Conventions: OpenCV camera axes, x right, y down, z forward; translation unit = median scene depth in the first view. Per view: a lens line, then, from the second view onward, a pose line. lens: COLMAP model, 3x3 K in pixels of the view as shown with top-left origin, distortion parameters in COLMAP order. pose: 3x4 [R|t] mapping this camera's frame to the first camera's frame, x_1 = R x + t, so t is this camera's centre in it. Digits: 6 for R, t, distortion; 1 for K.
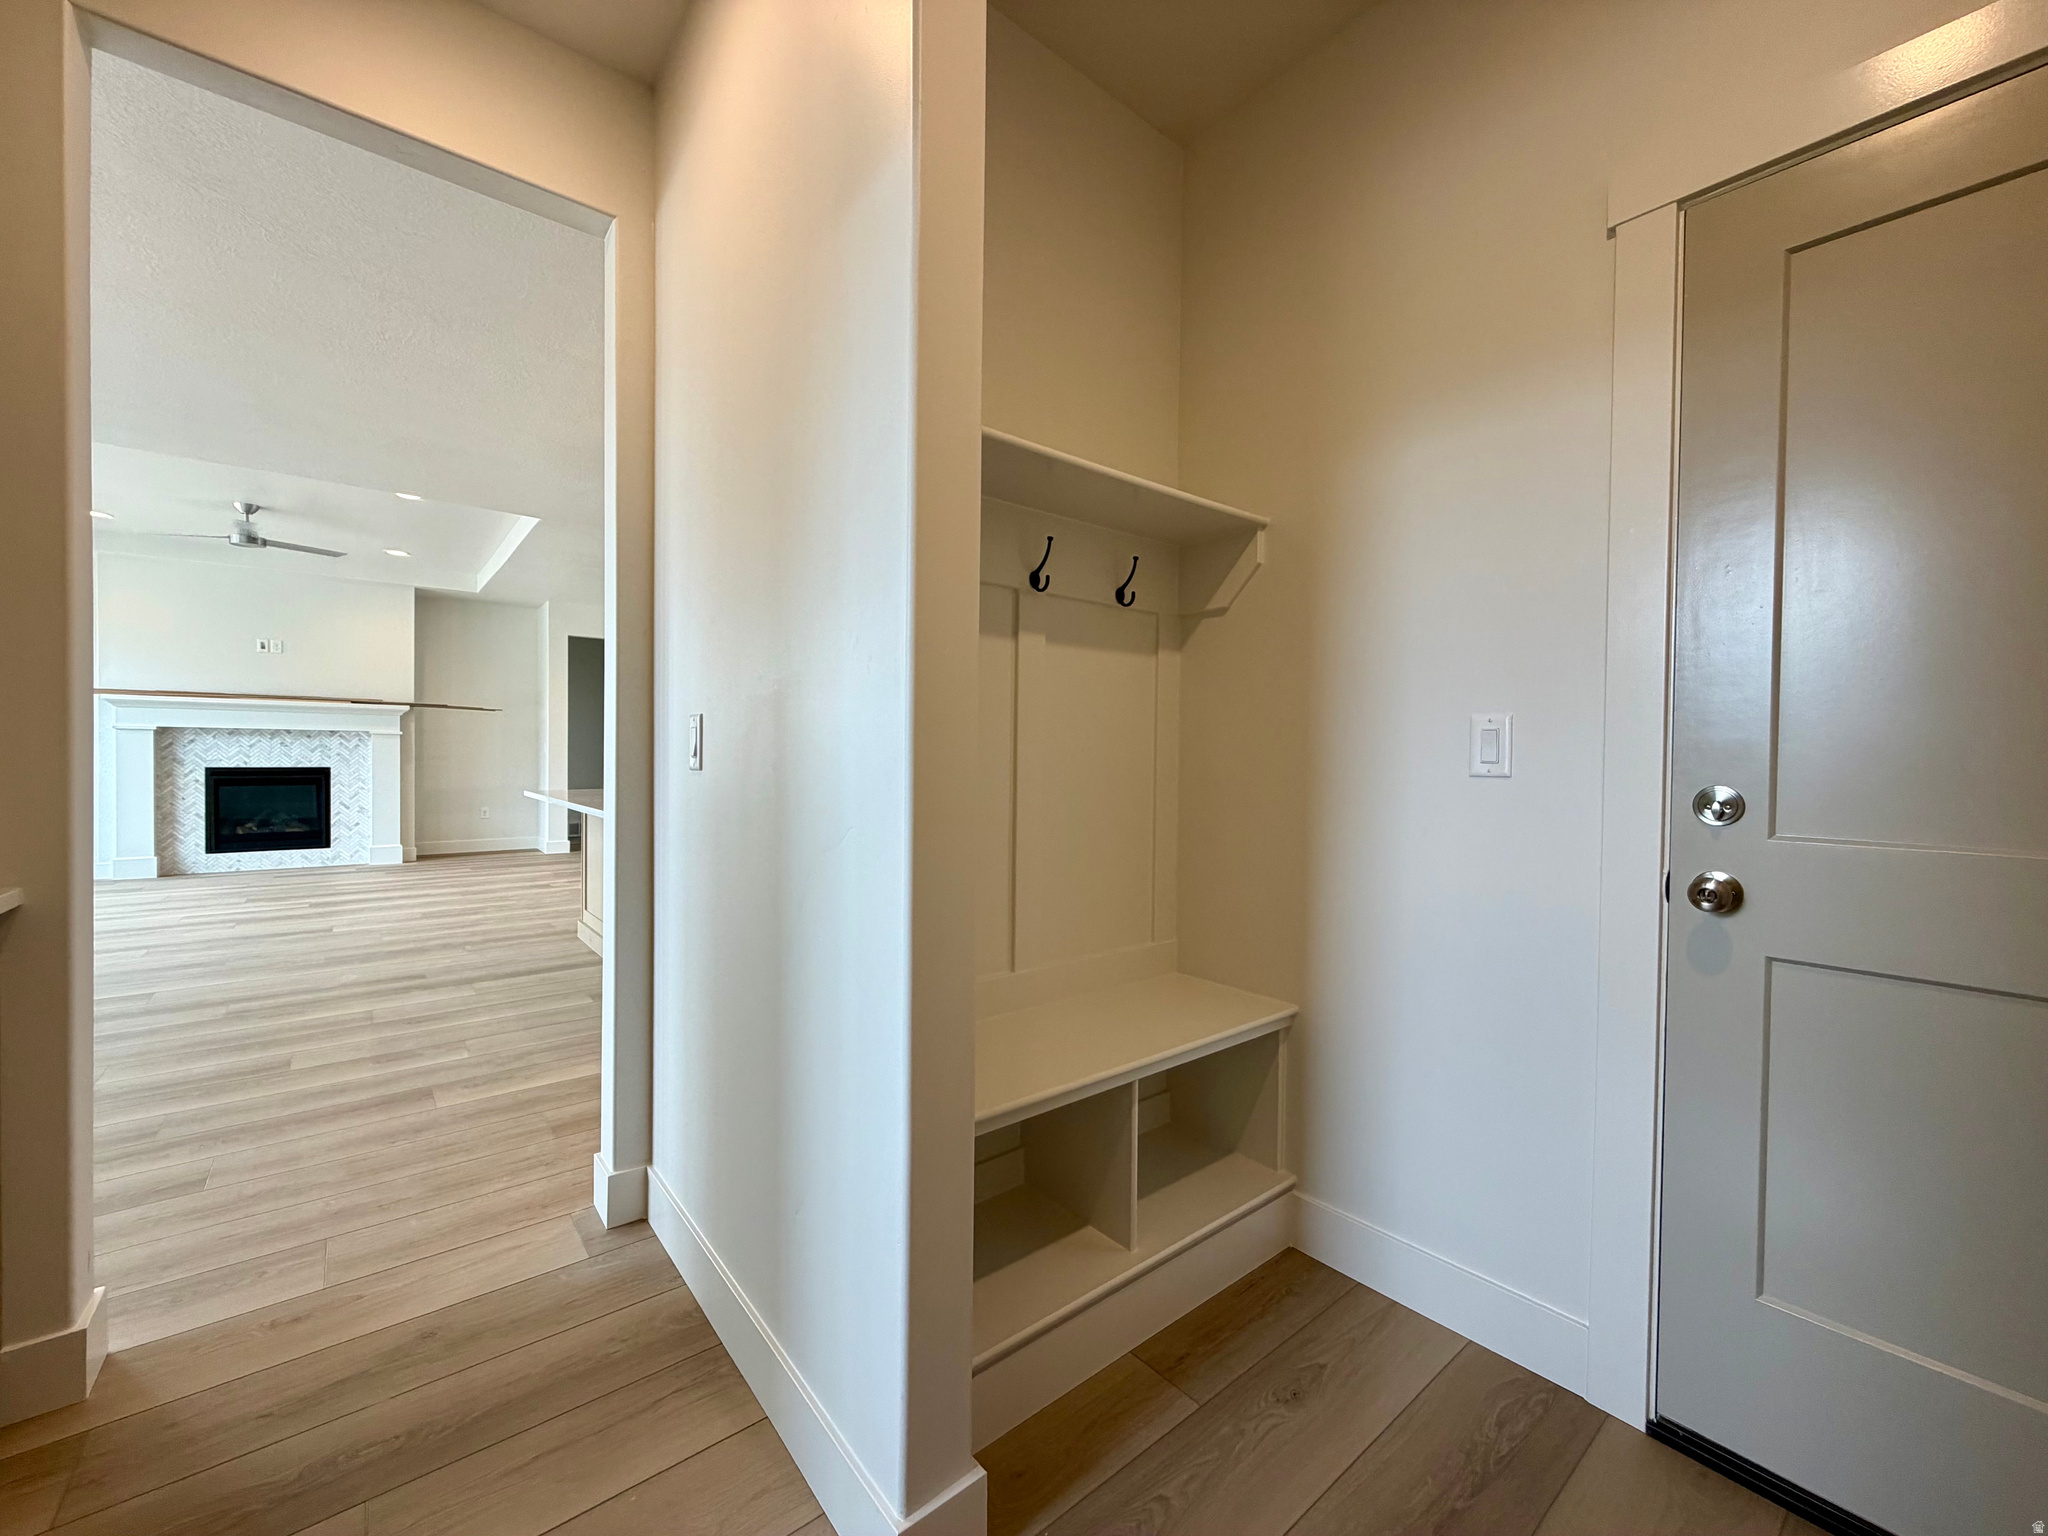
lens RADIAL K [[815.8, 0, 1020.3], [0, 815.8, 768.6], [0, 0, 1]] dist [0.002389, 0.000467]
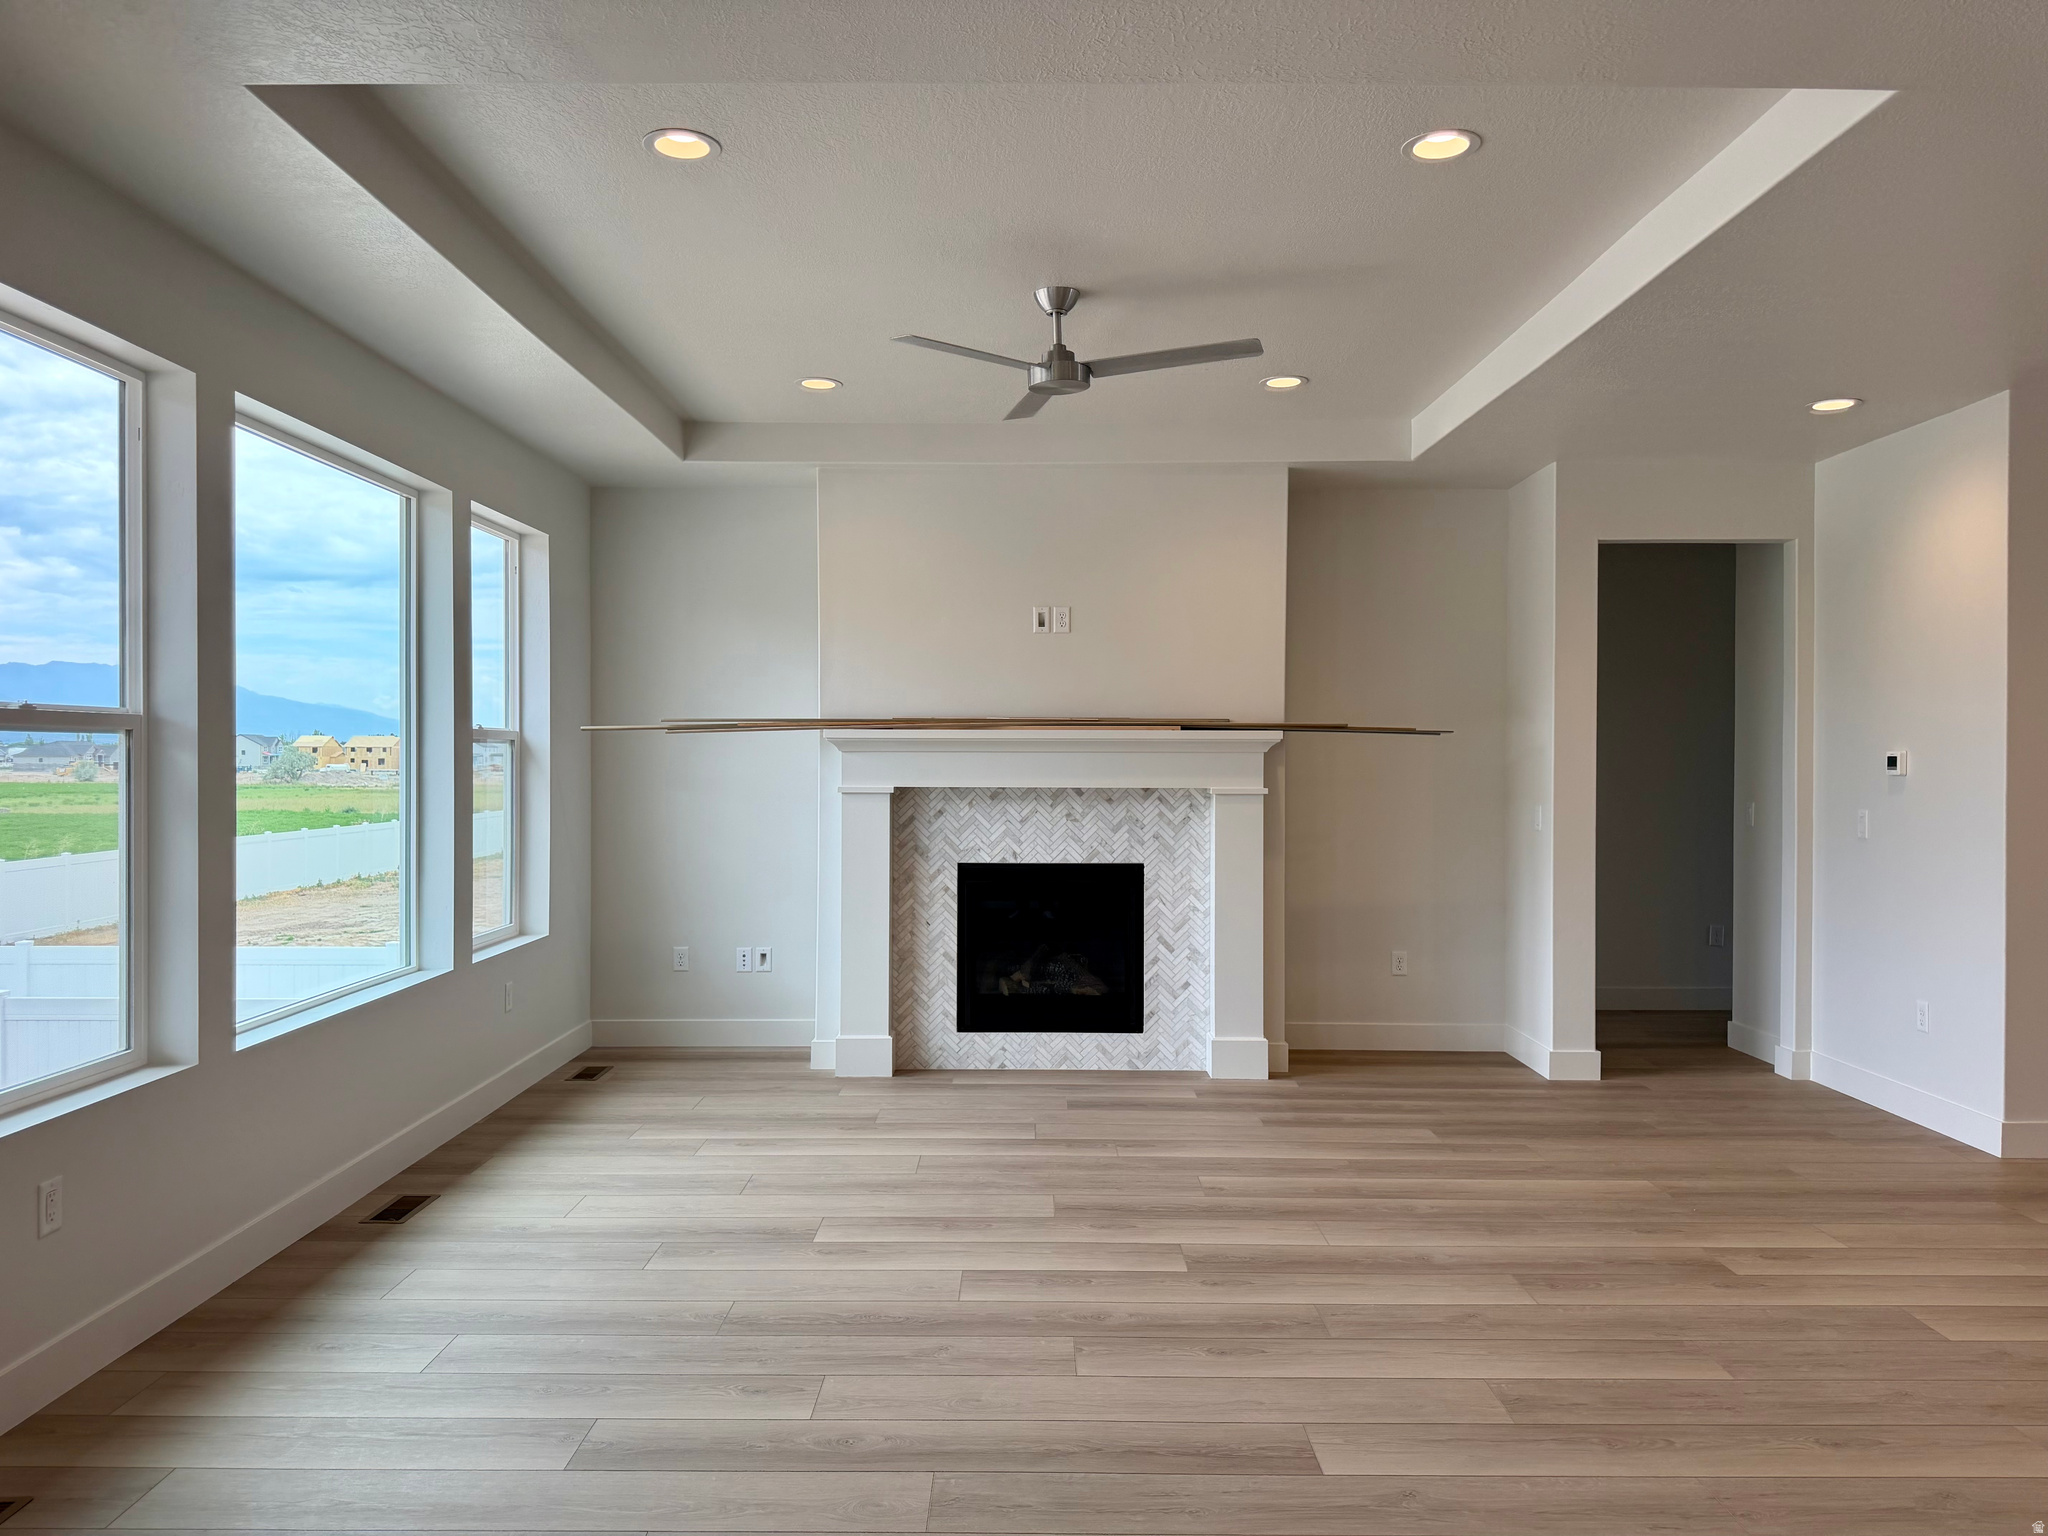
lens RADIAL K [[1431.0, 0, 1037.3], [0, 1431.0, 774.5], [0, 0, 1]] dist [0.043709, -0.036977]
pose [[0.776981, -0.006517, -0.629491, -0.382745], [-0.003943, 0.999876, -0.015218, -0.043186], [0.629512, 0.014306, 0.776859, 0.324844]]
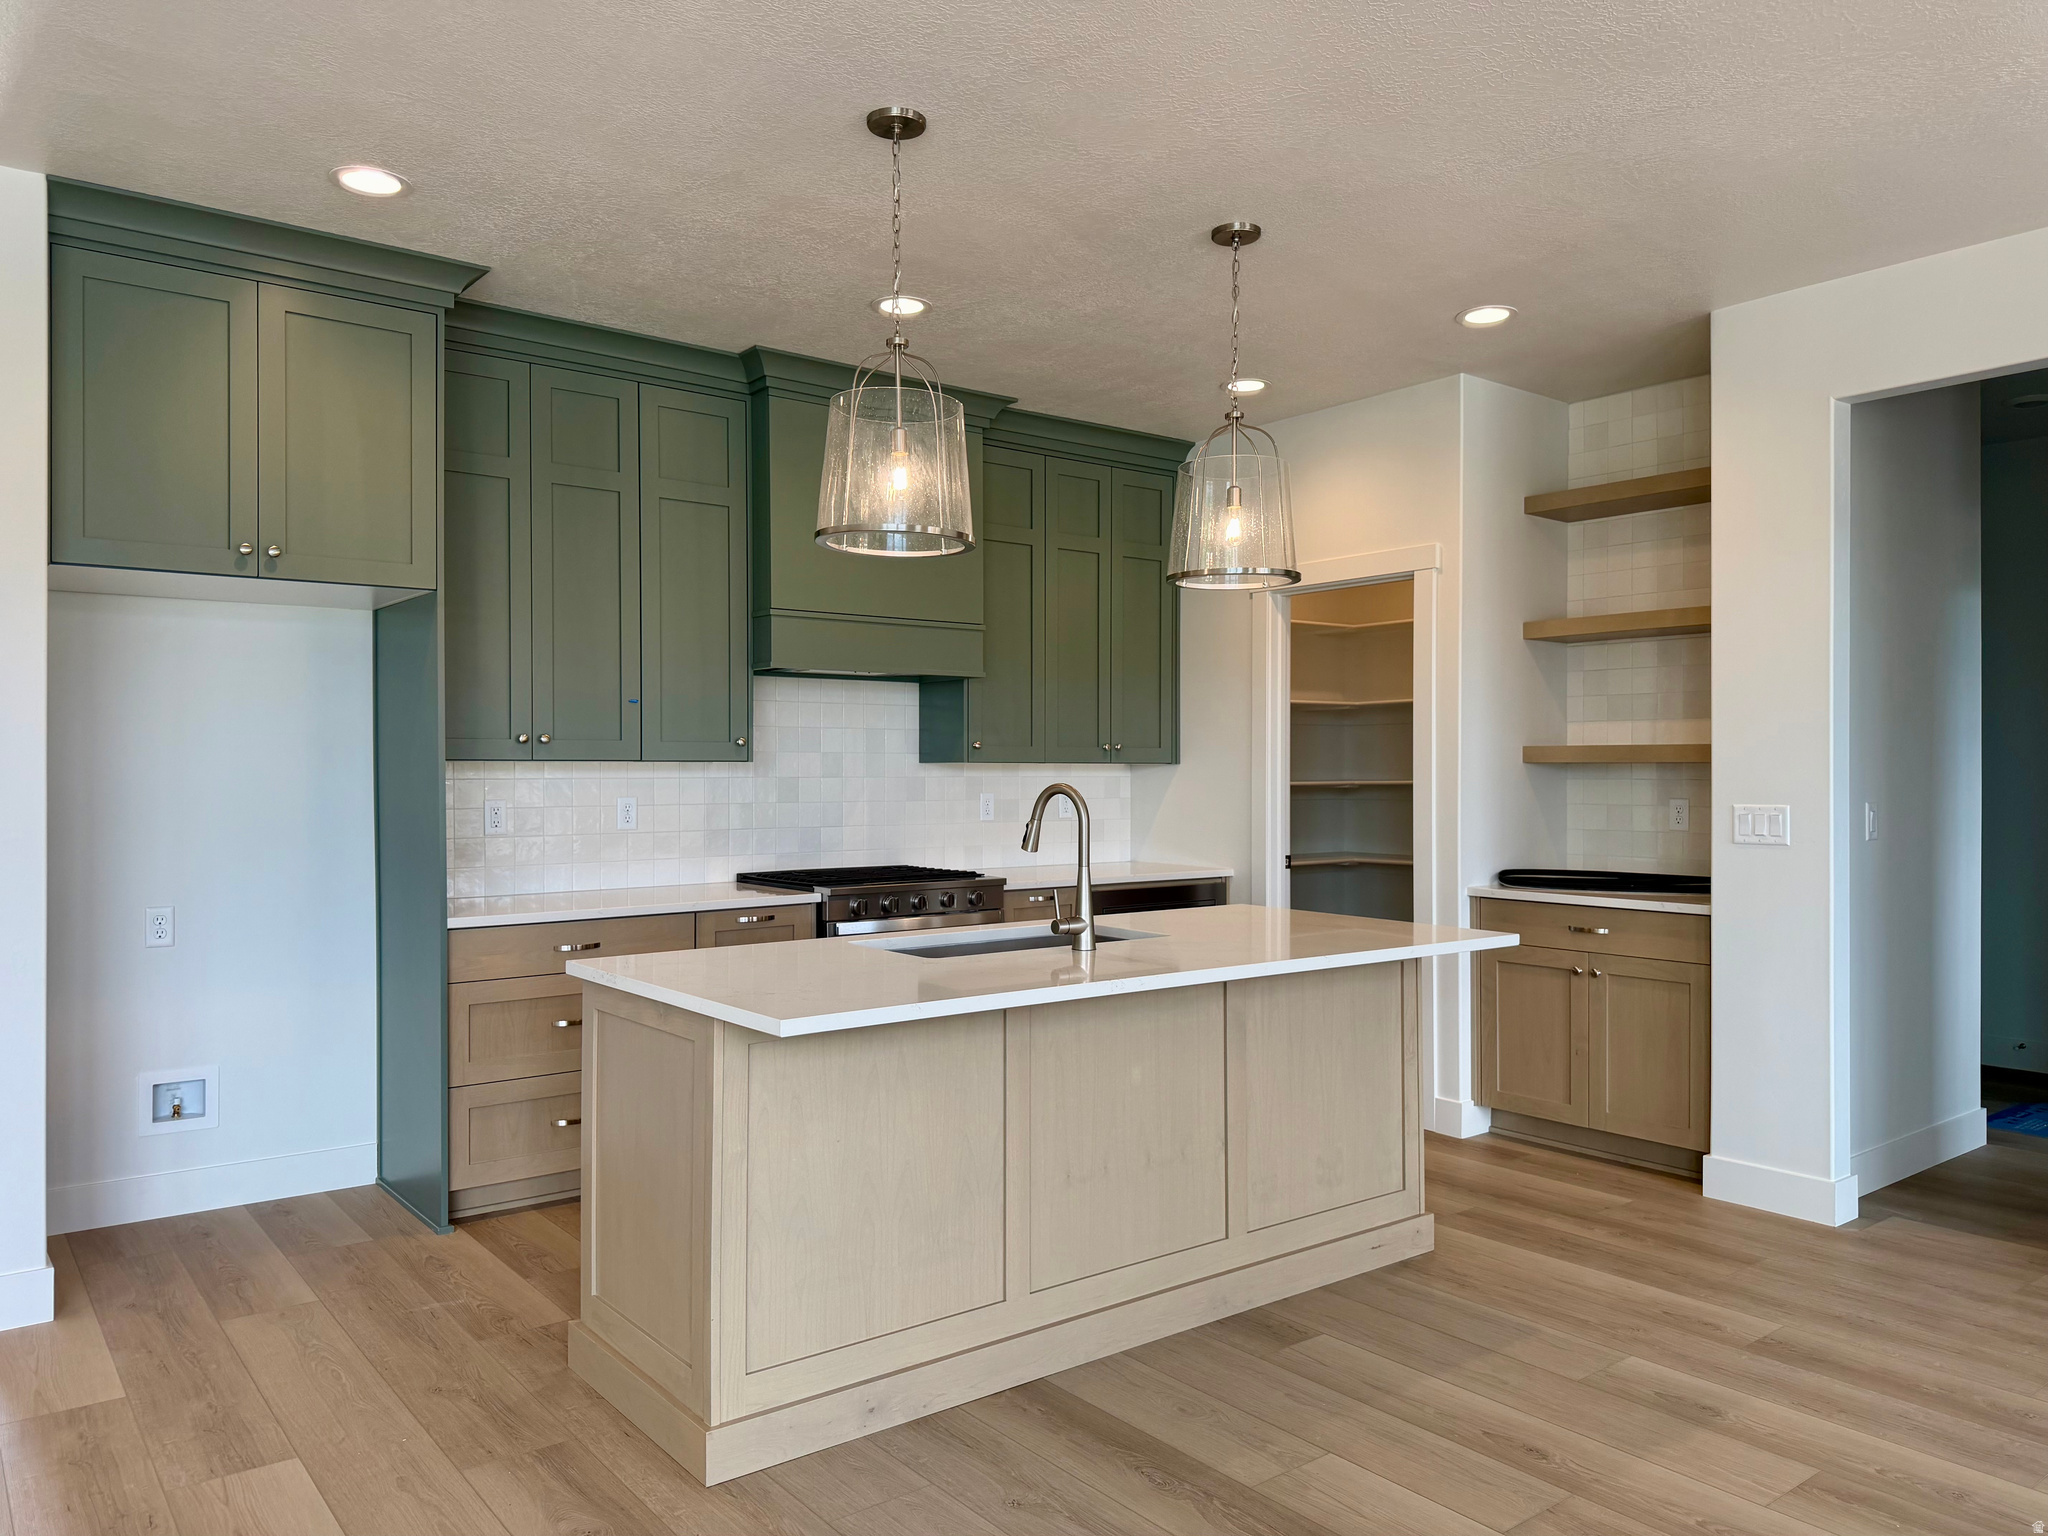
lens RADIAL K [[1431.0, 0, 1037.3], [0, 1431.0, 768.9], [0, 0, 1]] dist [0.043709, -0.036977]
pose [[0.026976, -0.010923, 0.999576, -1.122551], [0.024161, 0.999655, 0.010271, -0.070762], [-0.999344, 0.023874, 0.027231, 0.892233]]
